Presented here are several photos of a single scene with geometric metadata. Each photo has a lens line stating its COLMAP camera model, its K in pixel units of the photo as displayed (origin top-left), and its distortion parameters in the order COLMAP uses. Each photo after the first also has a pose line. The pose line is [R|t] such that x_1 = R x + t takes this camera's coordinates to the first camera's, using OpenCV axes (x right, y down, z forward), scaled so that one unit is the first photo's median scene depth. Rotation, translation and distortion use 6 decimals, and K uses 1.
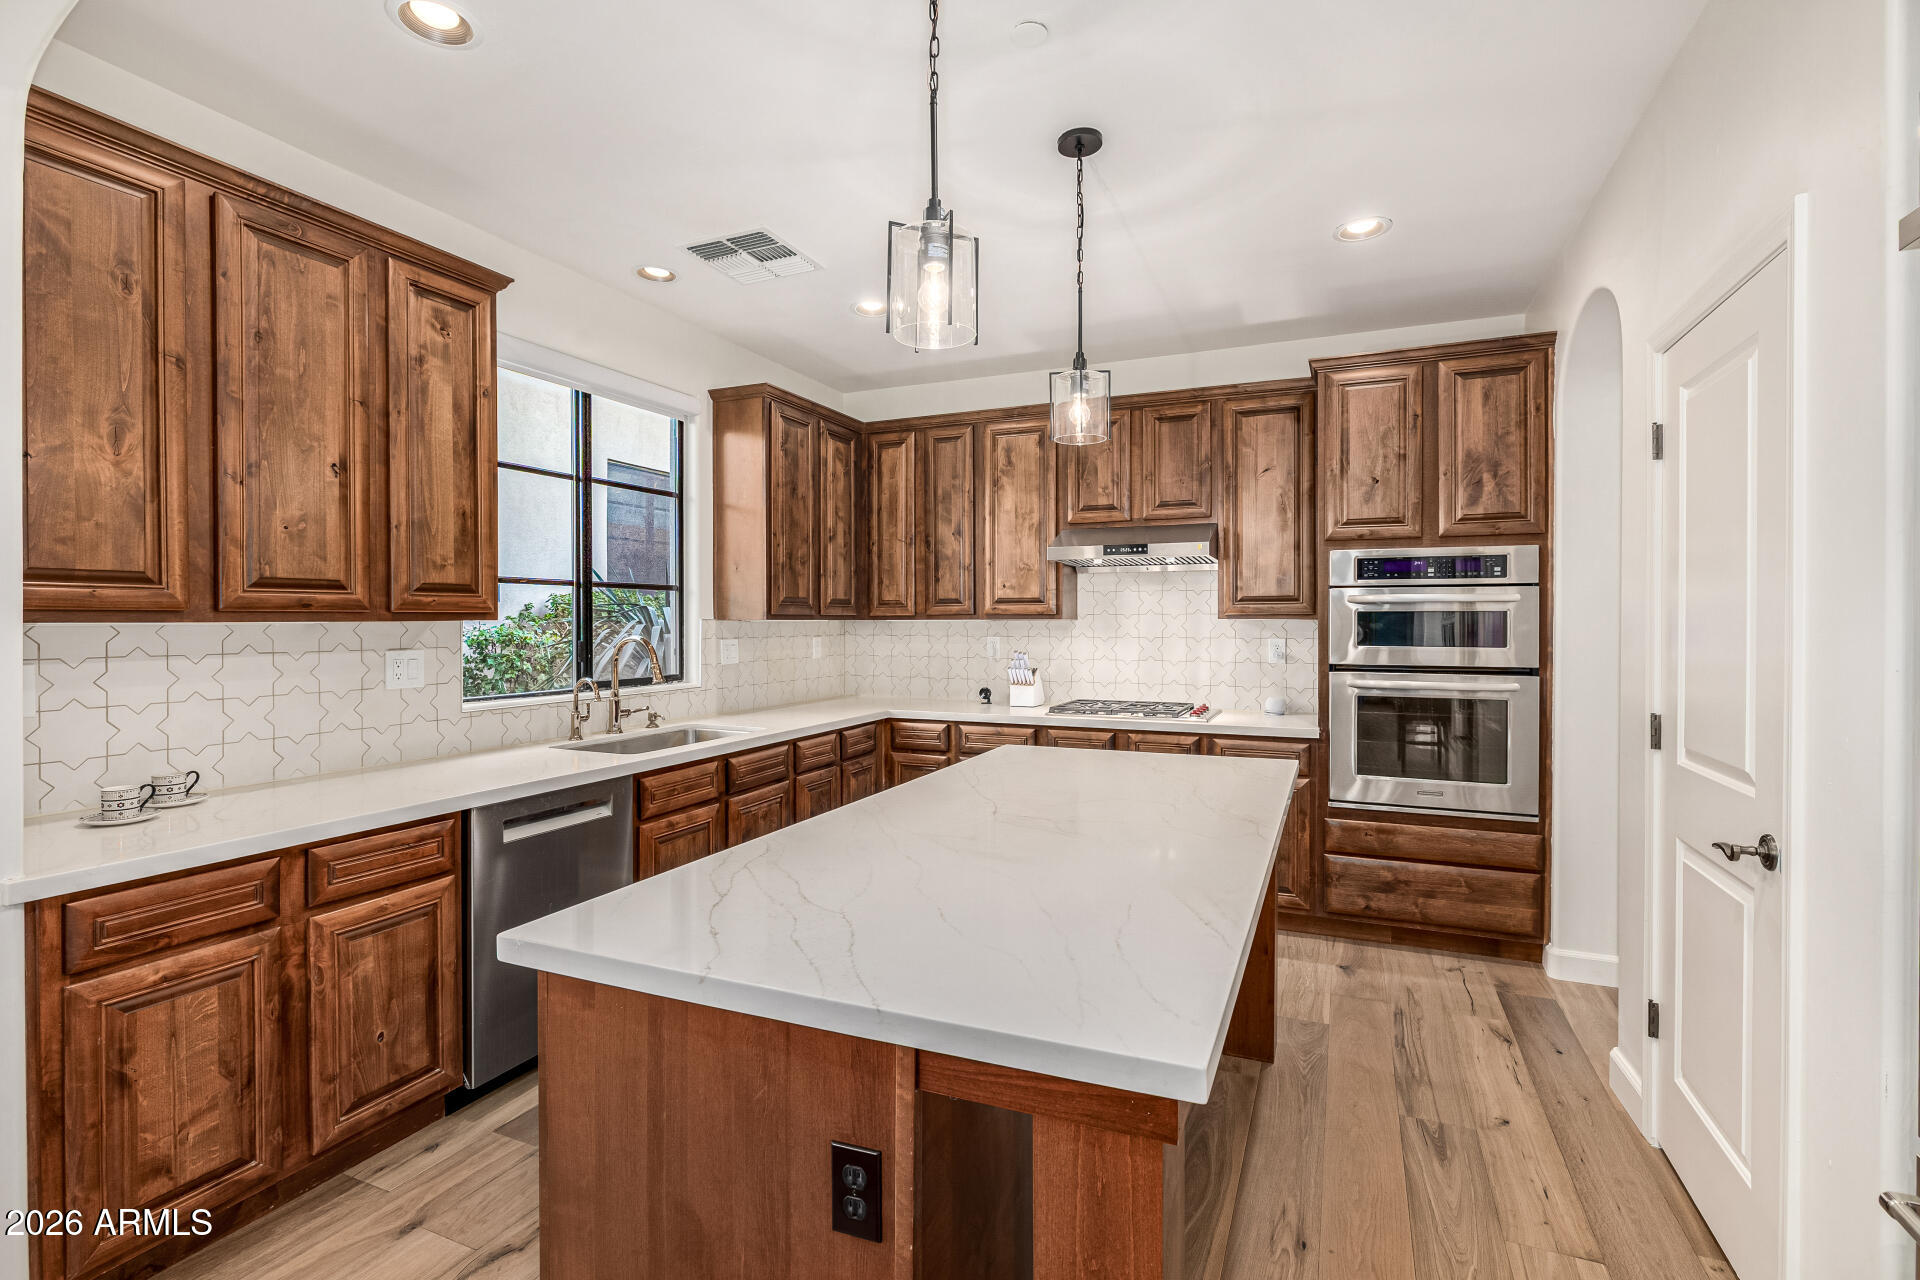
lens RADIAL K [[886.2, 0, 962.5], [0, 886.2, 630.1], [0, 0, 1]] dist [-0.001036, 0.000287]
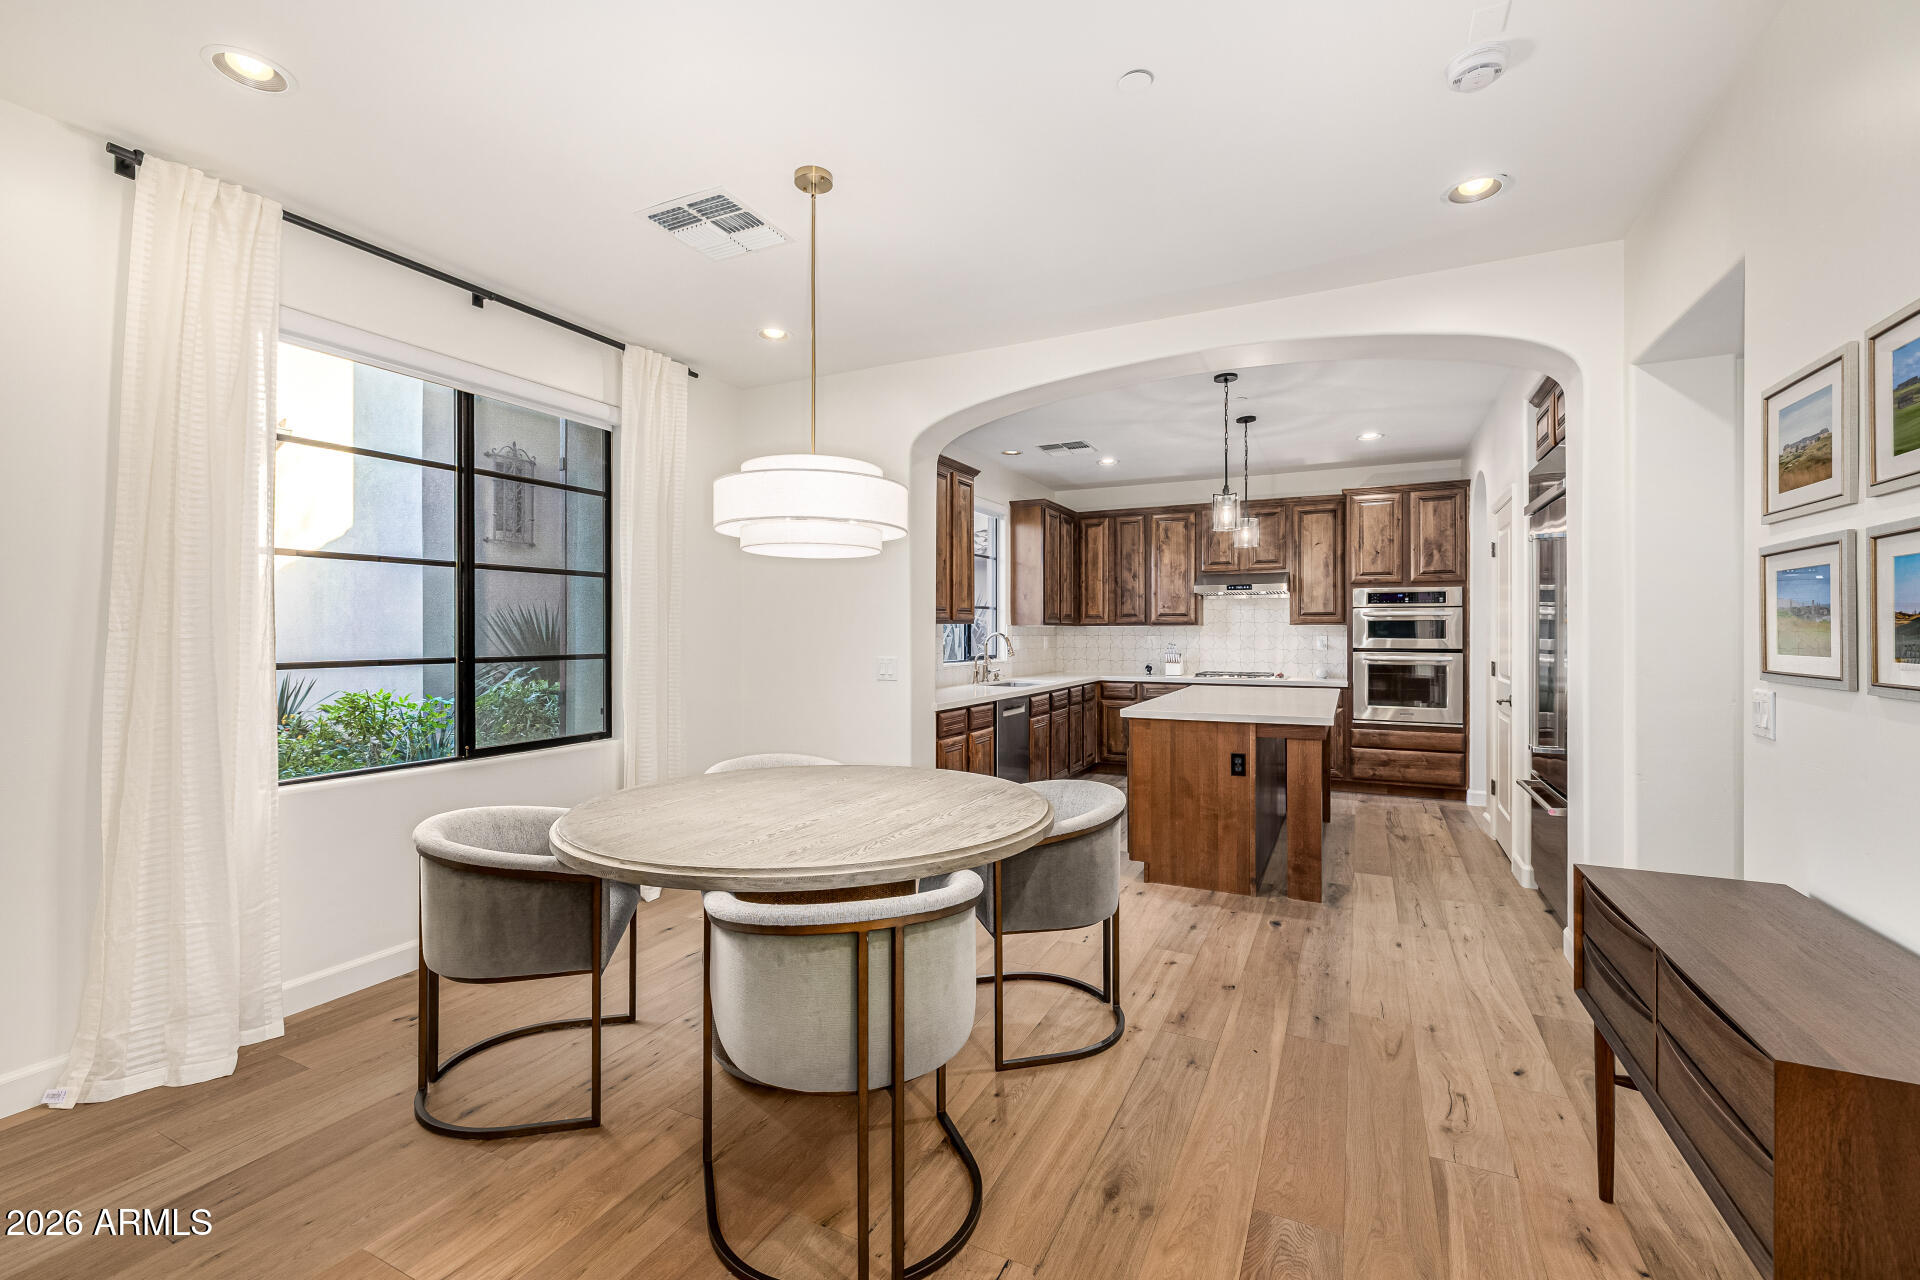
lens RADIAL K [[804.5, 0, 963.0], [0, 804.5, 634.1], [0, 0, 1]] dist [0.001140, 0.000341]
pose [[0.998768, 0.000078, -0.049629, -0.310380], [-0.000487, 0.999966, -0.008242, 0.020989], [0.049627, 0.008256, 0.998734, -0.706808]]
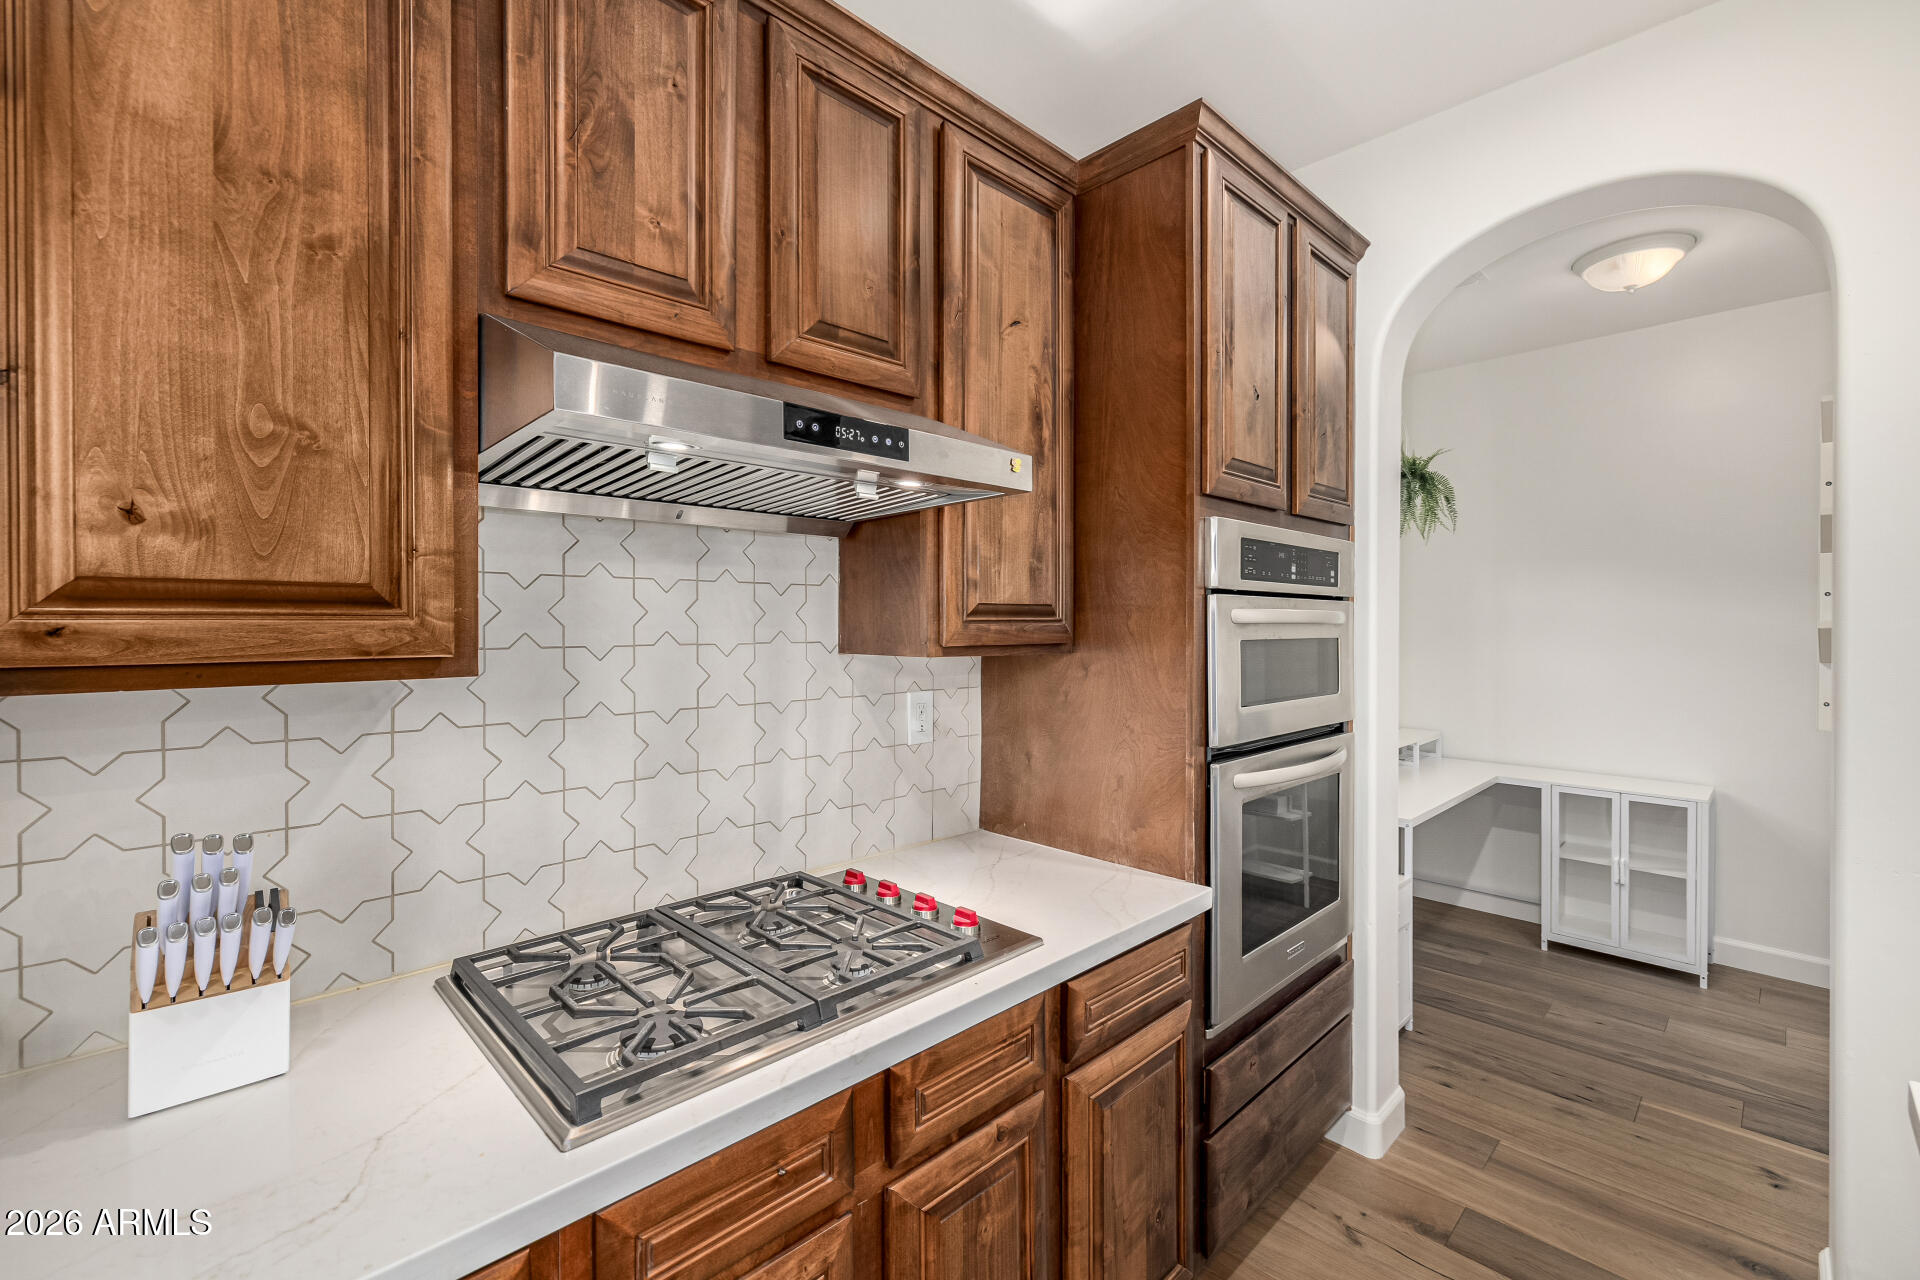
lens RADIAL K [[825.9, 0, 956.8], [0, 825.9, 633.3], [0, 0, 1]] dist [-0.000929, 0.000092]
pose [[0.385541, -0.008309, 0.922653, -0.054152], [0.009933, 0.999939, 0.004854, -0.026305], [-0.922637, 0.007294, 0.385600, 0.875786]]
